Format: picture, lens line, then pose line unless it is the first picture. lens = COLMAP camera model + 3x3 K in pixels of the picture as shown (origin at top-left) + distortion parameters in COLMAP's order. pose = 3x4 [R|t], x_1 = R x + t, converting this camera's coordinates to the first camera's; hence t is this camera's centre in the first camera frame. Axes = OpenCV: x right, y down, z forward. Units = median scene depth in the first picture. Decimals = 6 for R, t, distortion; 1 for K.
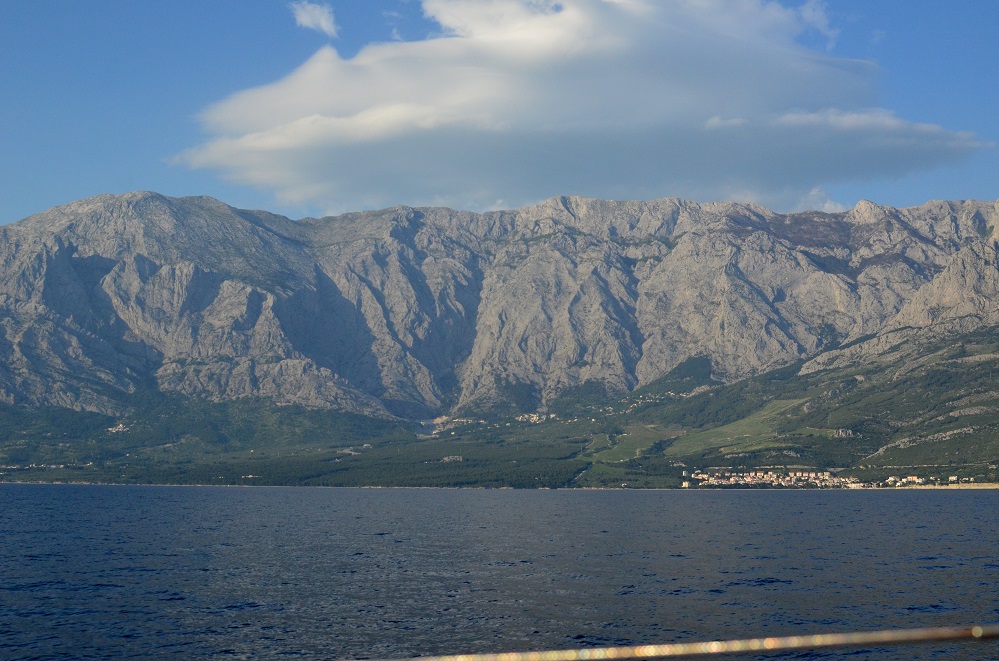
lens RADIAL K [[1516.1, 0, 499.5], [0, 1516.1, 330.5], [0, 0, 1]] dist [-0.184751, 0.219297]
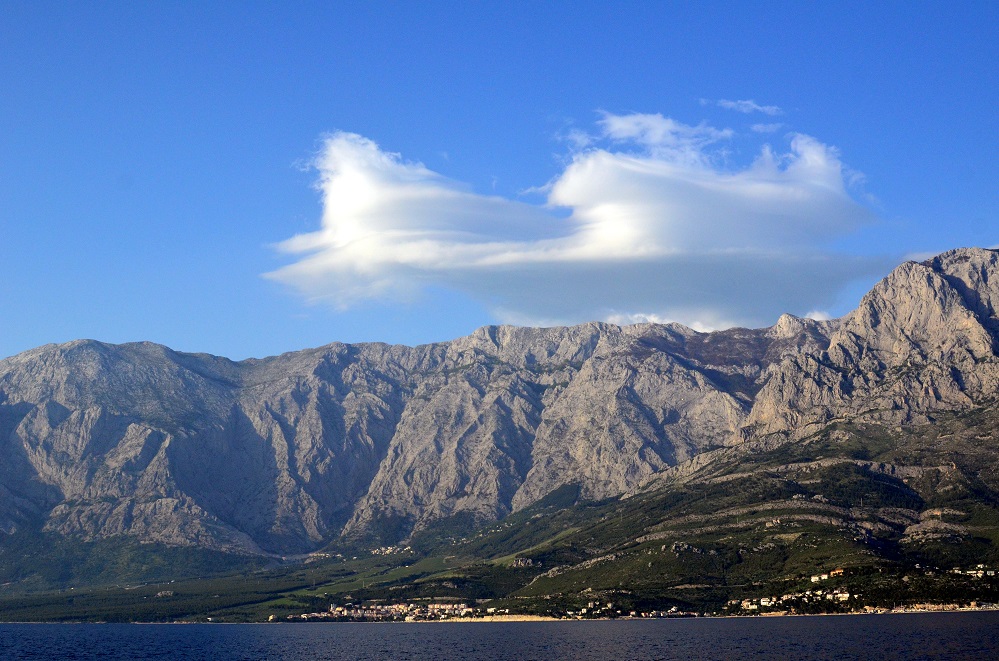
lens RADIAL K [[1516.1, 0, 499.5], [0, 1516.1, 330.5], [0, 0, 1]] dist [-0.184751, 0.219297]
pose [[0.987917, -0.047579, -0.147501, 0.224612], [0.034790, 0.995503, -0.088105, 0.003060], [0.151030, 0.081909, 0.985130, 0.018455]]
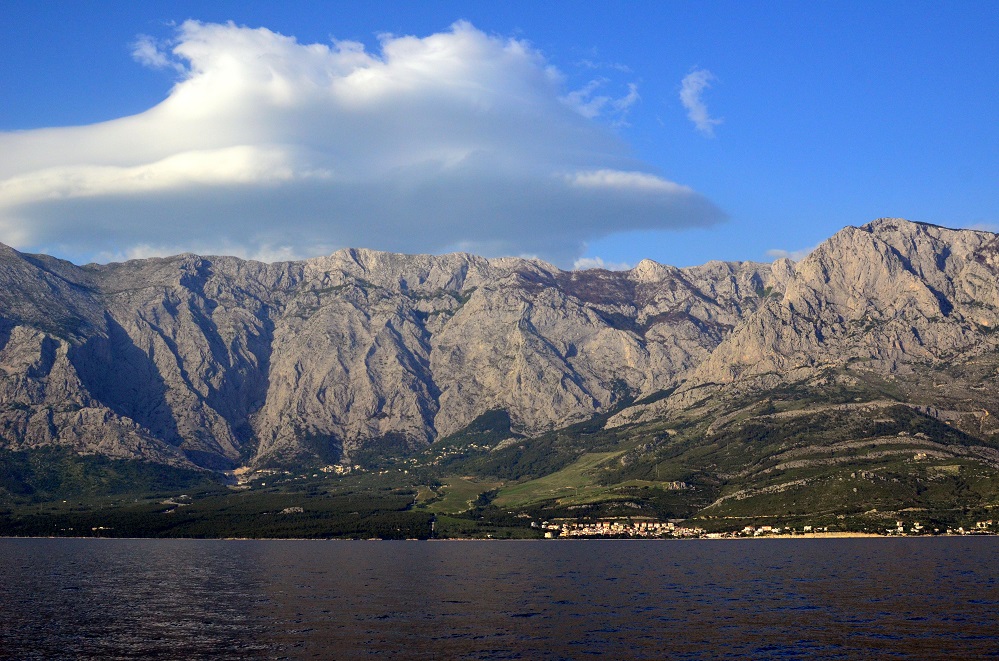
lens RADIAL K [[1516.1, 0, 499.5], [0, 1516.1, 330.5], [0, 0, 1]] dist [-0.184751, 0.219297]
pose [[0.982579, 0.018436, 0.184926, -0.053723], [-0.012229, 0.999325, -0.034646, -0.000642], [-0.185440, 0.031781, 0.982142, -0.004474]]
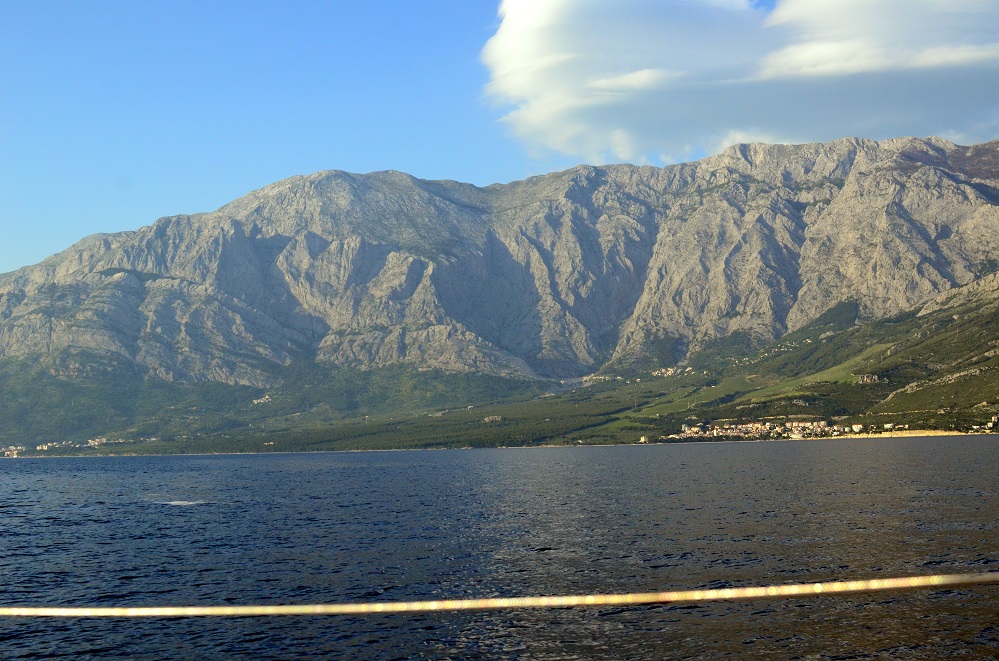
lens RADIAL K [[1516.1, 0, 499.5], [0, 1516.1, 330.5], [0, 0, 1]] dist [-0.184751, 0.219297]
pose [[0.966405, -0.049105, -0.252289, 0.150666], [0.056506, 0.998156, 0.022169, 0.001946], [0.250736, -0.035680, 0.967398, 0.011464]]
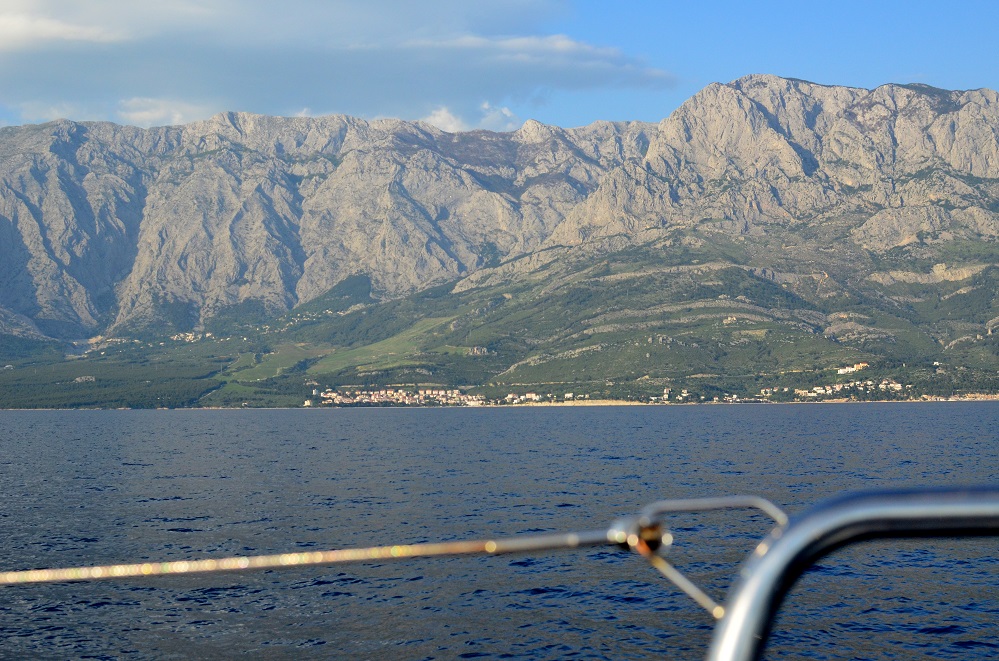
lens RADIAL K [[1516.1, 0, 499.5], [0, 1516.1, 330.5], [0, 0, 1]] dist [-0.184751, 0.219297]
pose [[0.981567, -0.005794, 0.191030, 0.030516], [-0.004463, 0.998573, 0.053220, 0.000471], [-0.191066, -0.053092, 0.980140, 0.003002]]
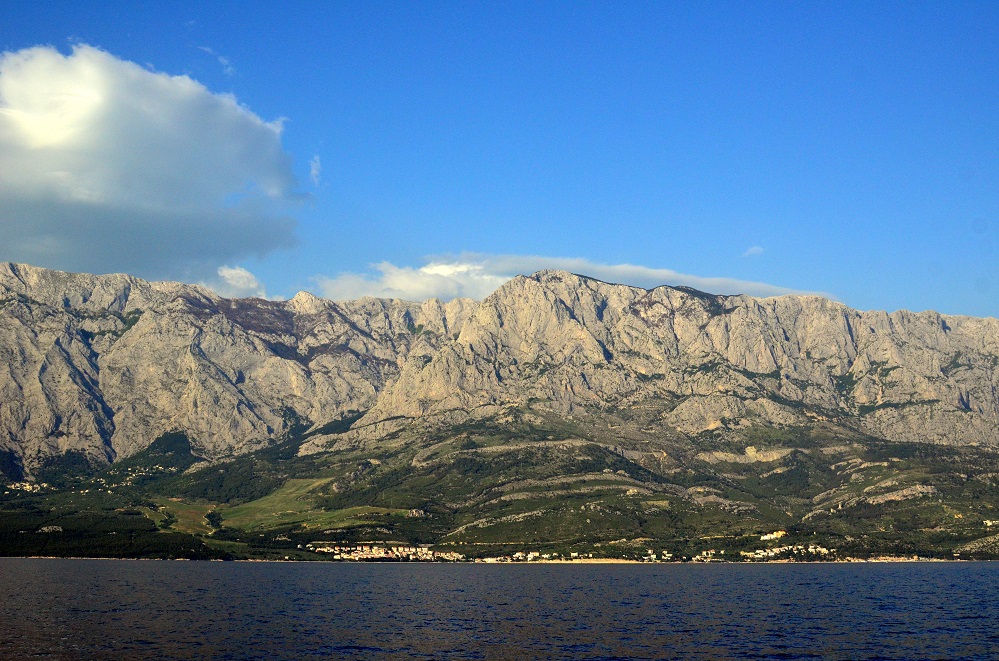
lens RADIAL K [[1516.1, 0, 499.5], [0, 1516.1, 330.5], [0, 0, 1]] dist [-0.184751, 0.219297]
pose [[0.875193, 0.071881, 0.478404, -0.164965], [-0.049519, 0.997016, -0.059213, -0.002346], [-0.481233, 0.028133, 0.876141, -0.015648]]
